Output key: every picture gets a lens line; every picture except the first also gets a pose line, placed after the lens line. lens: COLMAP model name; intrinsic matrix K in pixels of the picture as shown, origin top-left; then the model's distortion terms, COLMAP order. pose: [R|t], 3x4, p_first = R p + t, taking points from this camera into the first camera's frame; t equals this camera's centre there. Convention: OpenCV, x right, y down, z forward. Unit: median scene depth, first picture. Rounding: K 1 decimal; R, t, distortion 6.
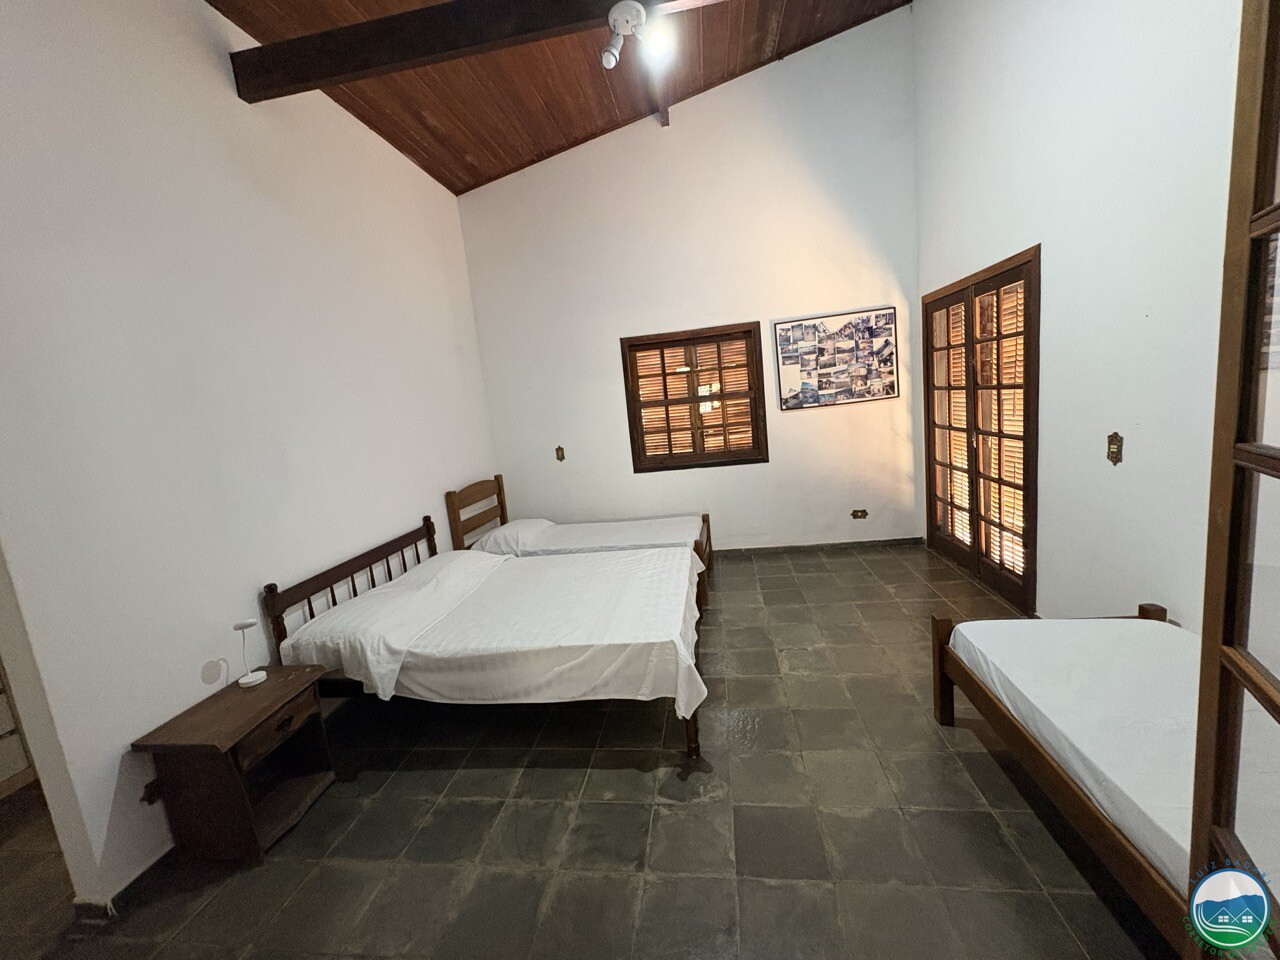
lens RADIAL K [[514.6, 0, 634.7], [0, 514.6, 480.3], [0, 0, 1]] dist [0.004359, 0.000385]
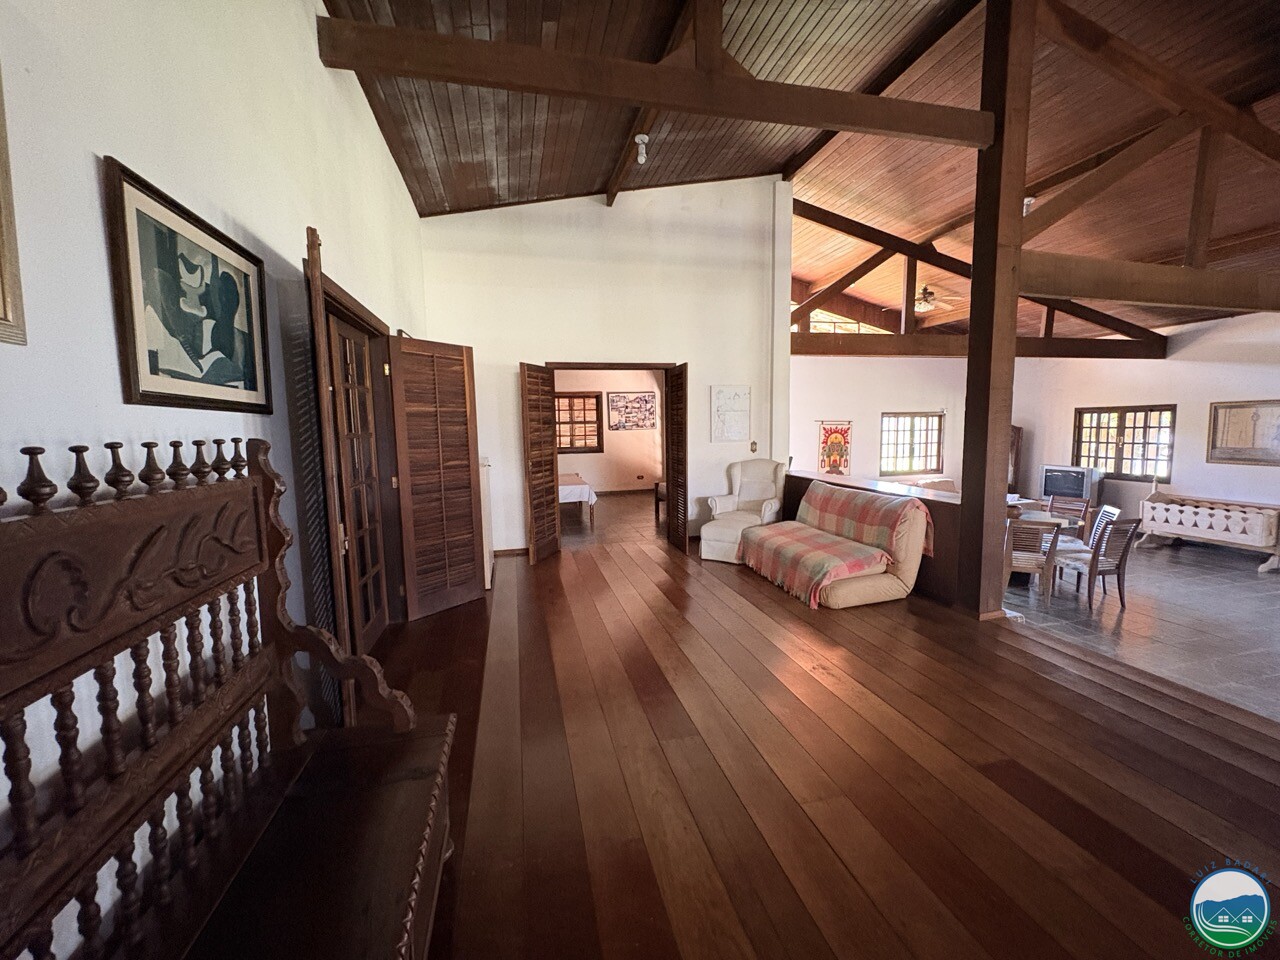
lens RADIAL K [[514.6, 0, 643.6], [0, 514.6, 479.2], [0, 0, 1]] dist [0.004359, 0.000385]
pose [[0.922238, 0.041867, 0.384348, -0.453299], [-0.019490, 0.997890, -0.061934, 0.221996], [-0.386130, 0.049627, 0.921108, -1.171168]]
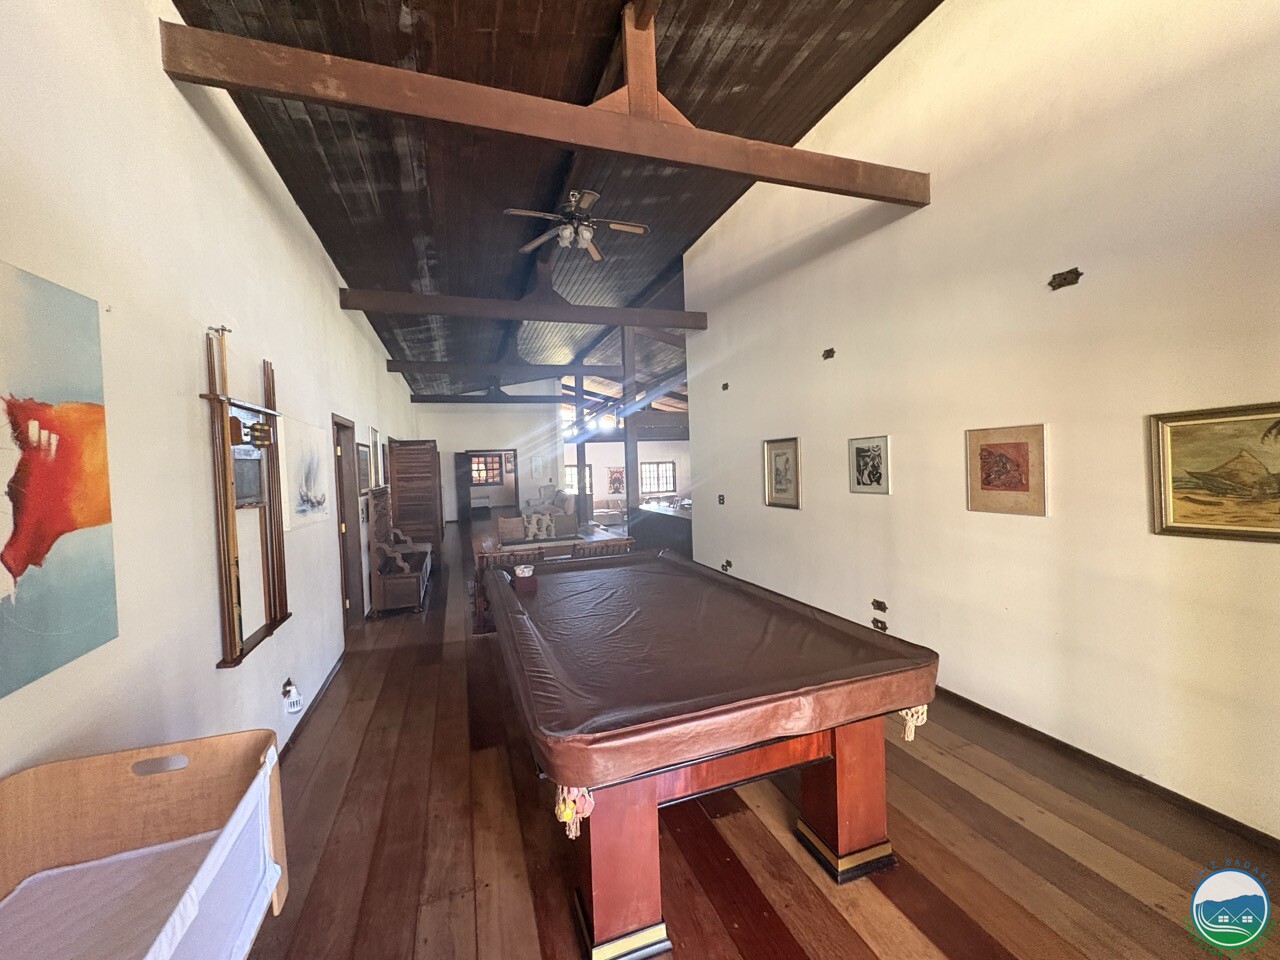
lens RADIAL K [[514.6, 0, 636.1], [0, 514.6, 478.7], [0, 0, 1]] dist [0.004359, 0.000385]
pose [[0.886159, 0.059110, 0.459595, -0.745505], [0.011068, 0.988848, -0.148519, 0.567056], [-0.463248, 0.136699, 0.875622, -3.318999]]
